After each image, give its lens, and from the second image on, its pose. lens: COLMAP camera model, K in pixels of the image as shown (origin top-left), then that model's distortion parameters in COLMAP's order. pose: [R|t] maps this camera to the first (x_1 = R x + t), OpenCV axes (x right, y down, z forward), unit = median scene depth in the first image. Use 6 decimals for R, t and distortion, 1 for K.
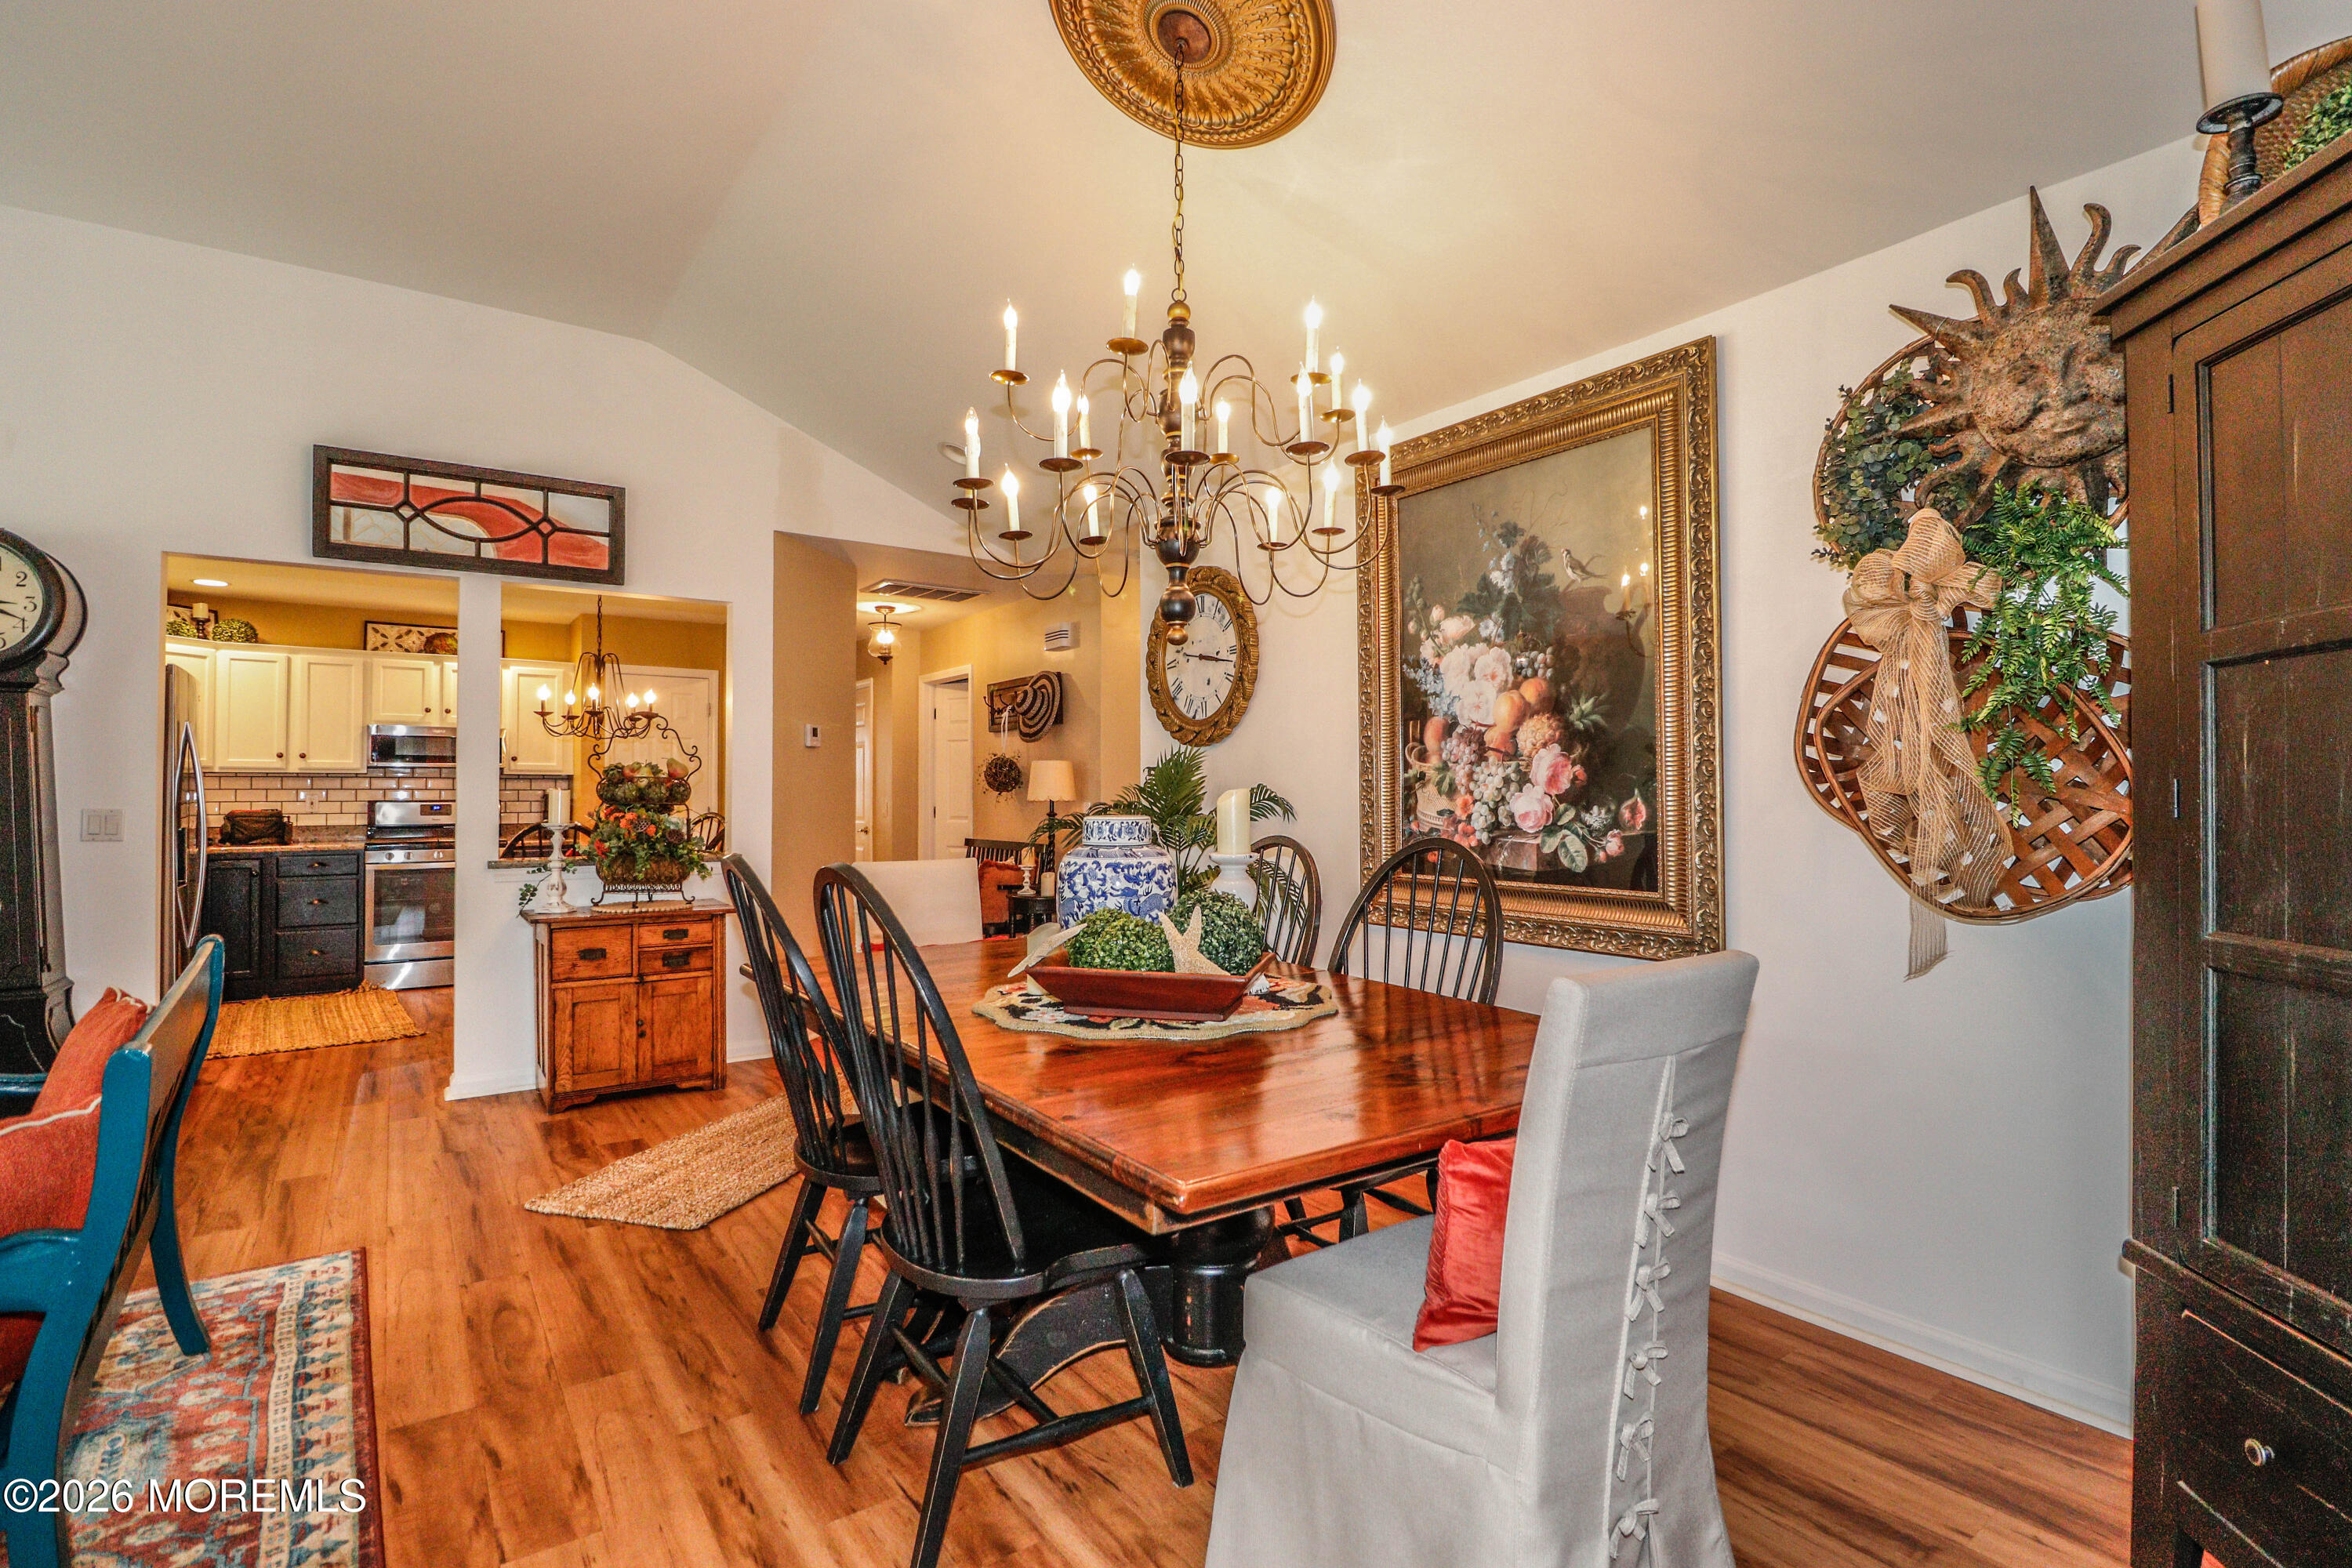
lens RADIAL K [[1095.6, 0, 1165.7], [0, 1095.6, 777.4], [0, 0, 1]] dist [-0.003491, -0.011571]
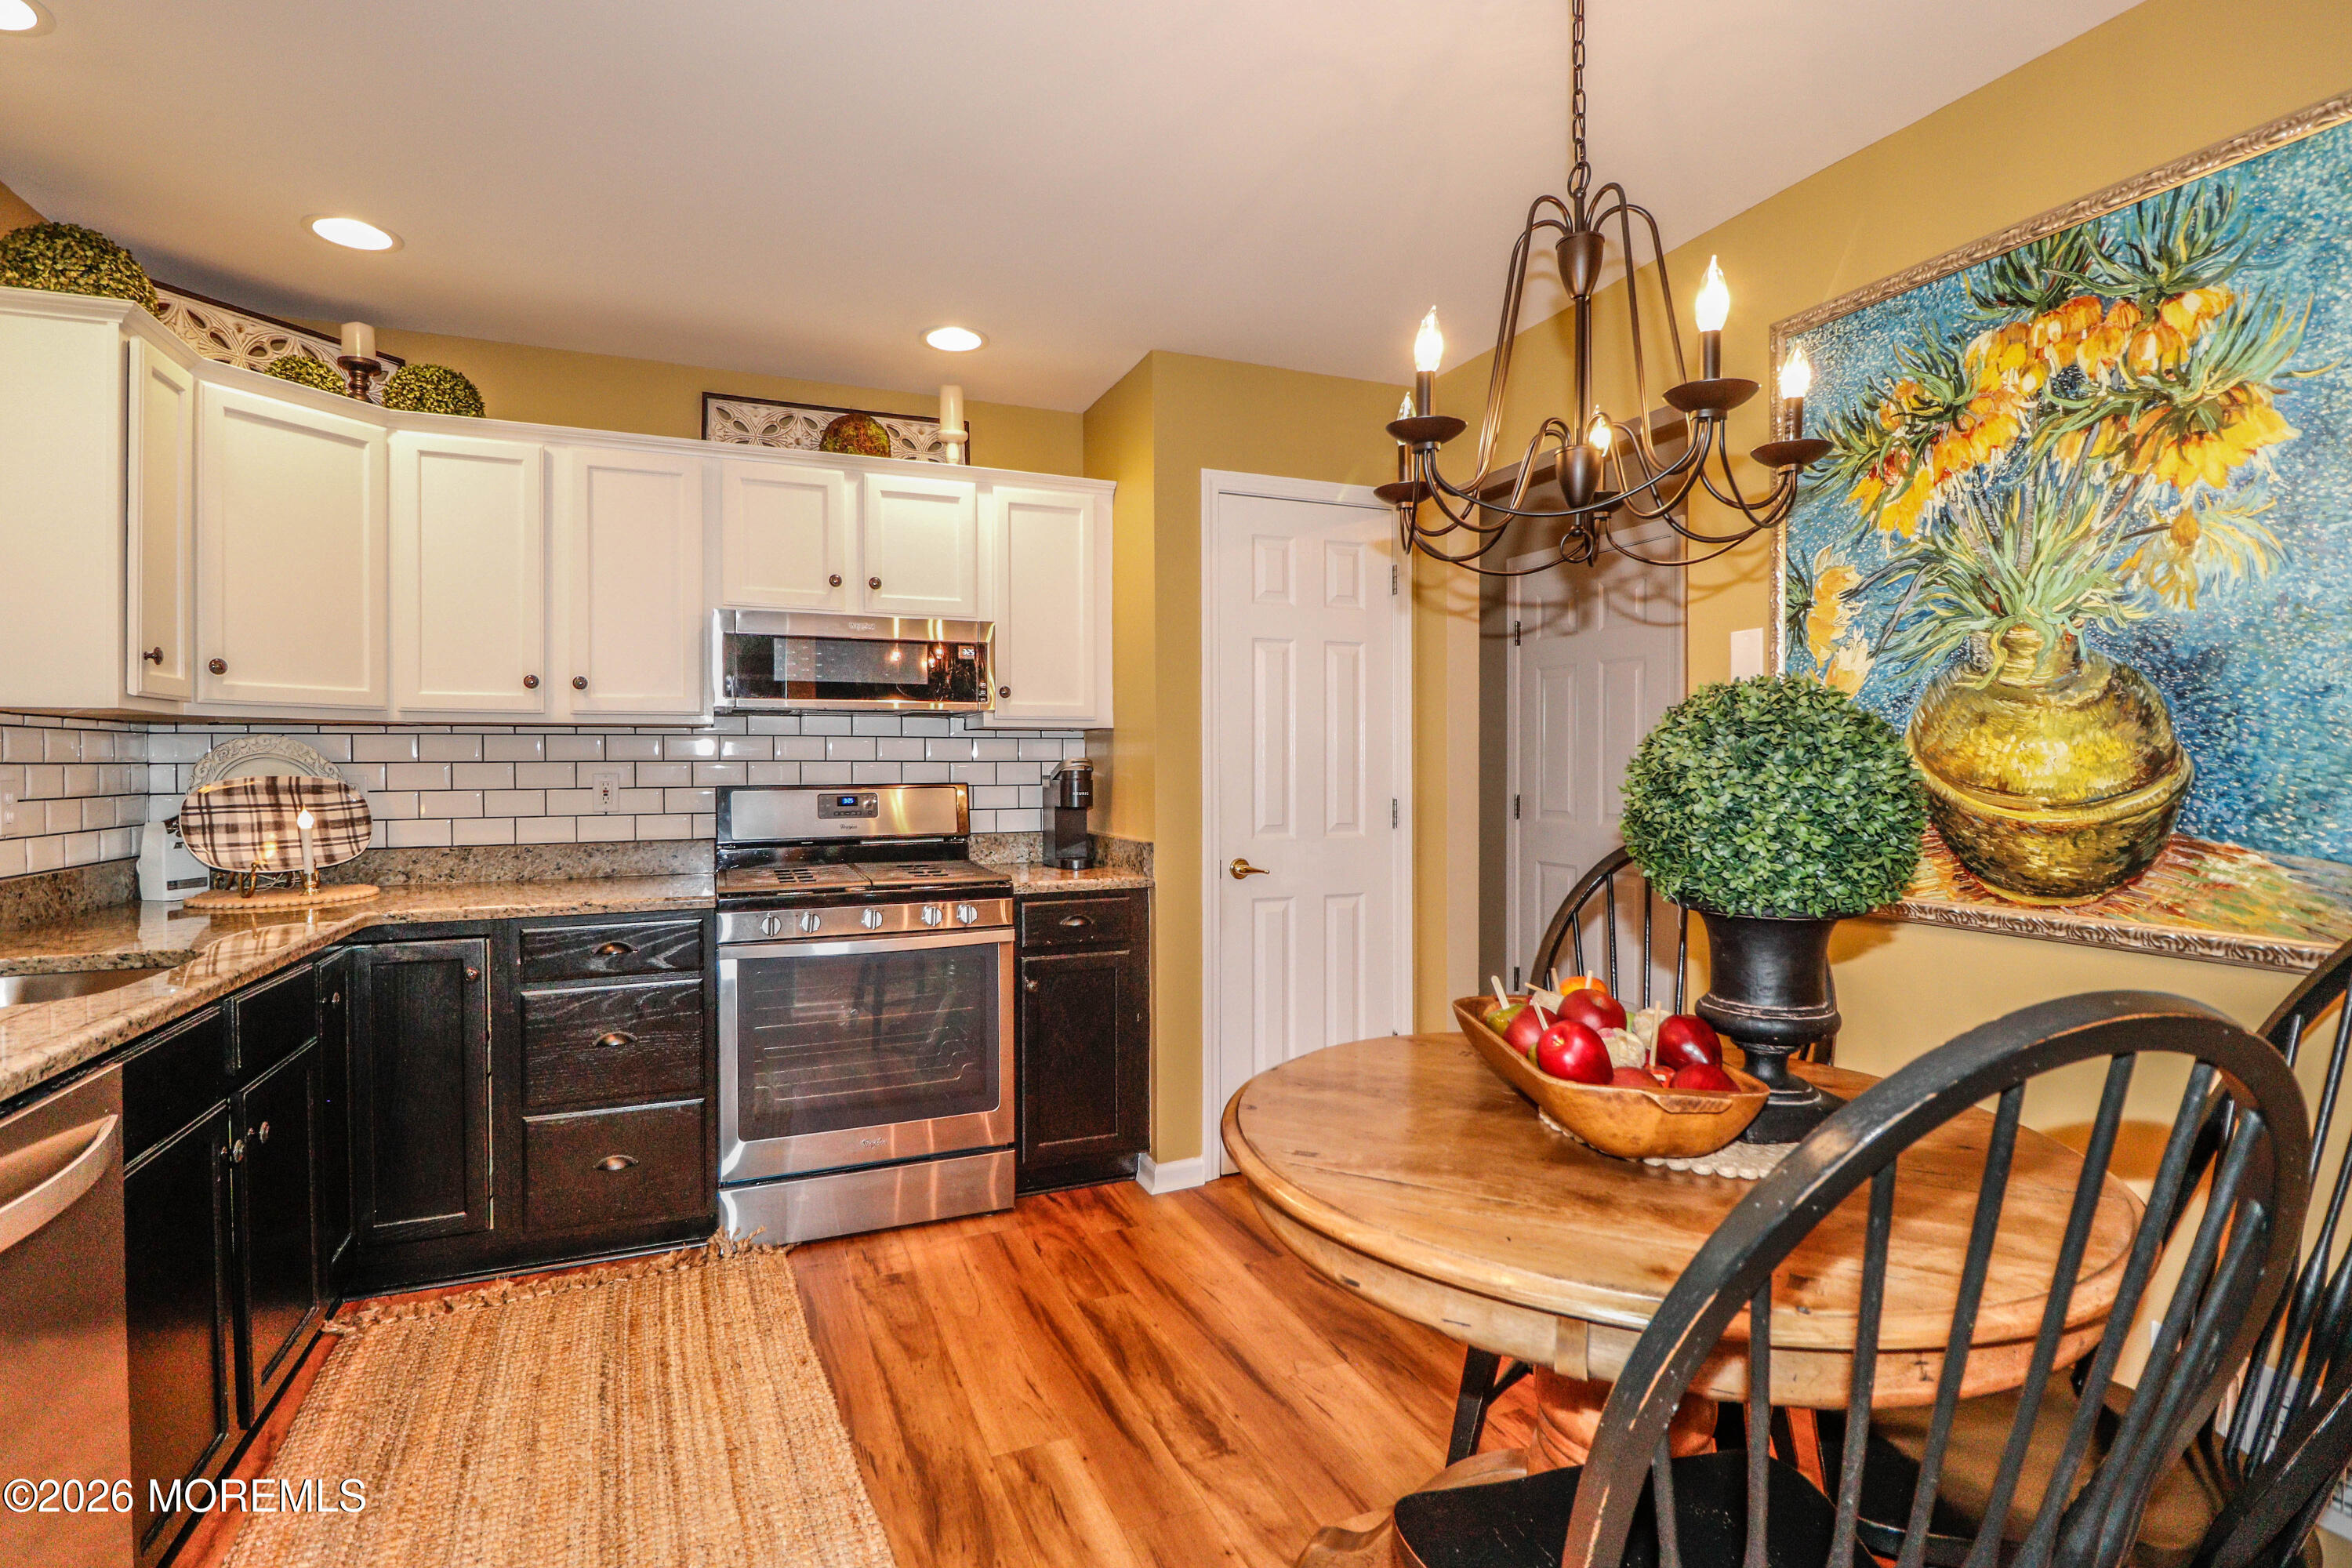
lens RADIAL K [[1095.6, 0, 1168.5], [0, 1095.6, 776.7], [0, 0, 1]] dist [-0.003491, -0.011571]
pose [[0.977042, 0.001659, -0.213040, -0.997682], [0.003969, 0.999654, 0.025990, 0.014683], [0.213009, -0.026238, 0.976698, 1.318635]]
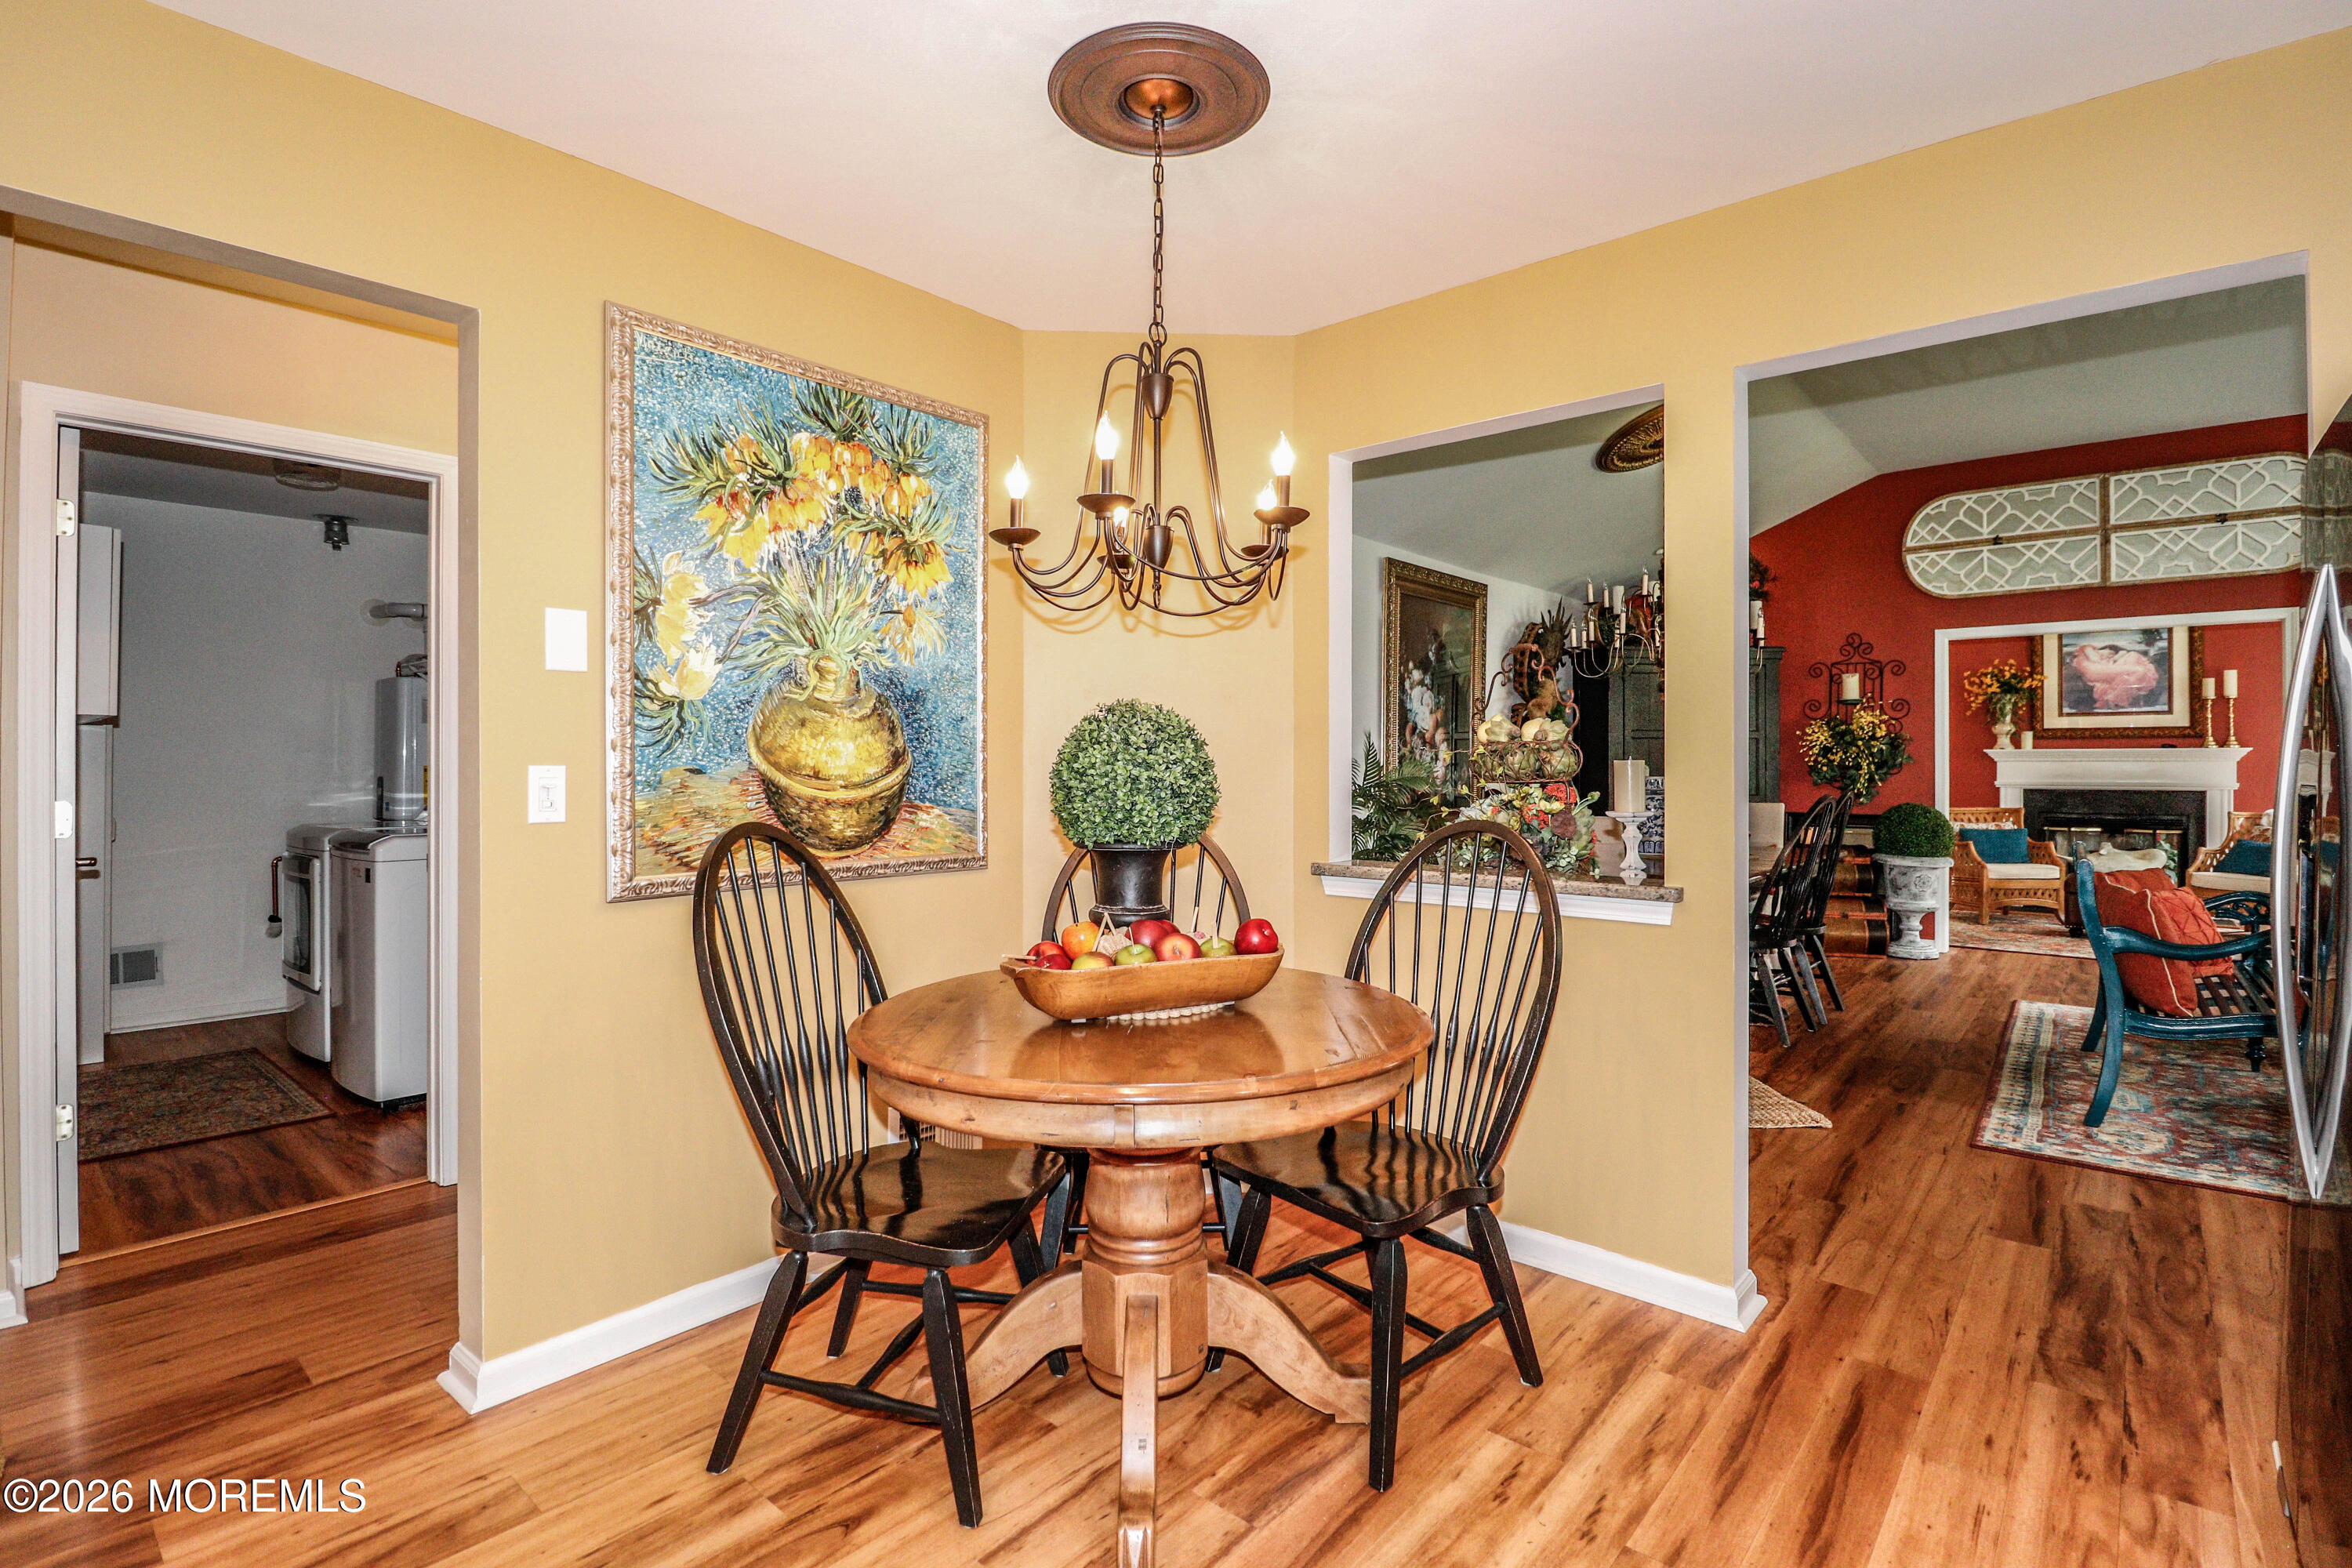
lens RADIAL K [[1095.6, 0, 1191.9], [0, 1095.6, 762.3], [0, 0, 1]] dist [-0.003491, -0.011571]
pose [[-0.239980, 0.001986, 0.970776, -1.522073], [-0.015974, 0.999854, -0.005995, 0.028869], [-0.970646, -0.016946, -0.239913, 1.908473]]
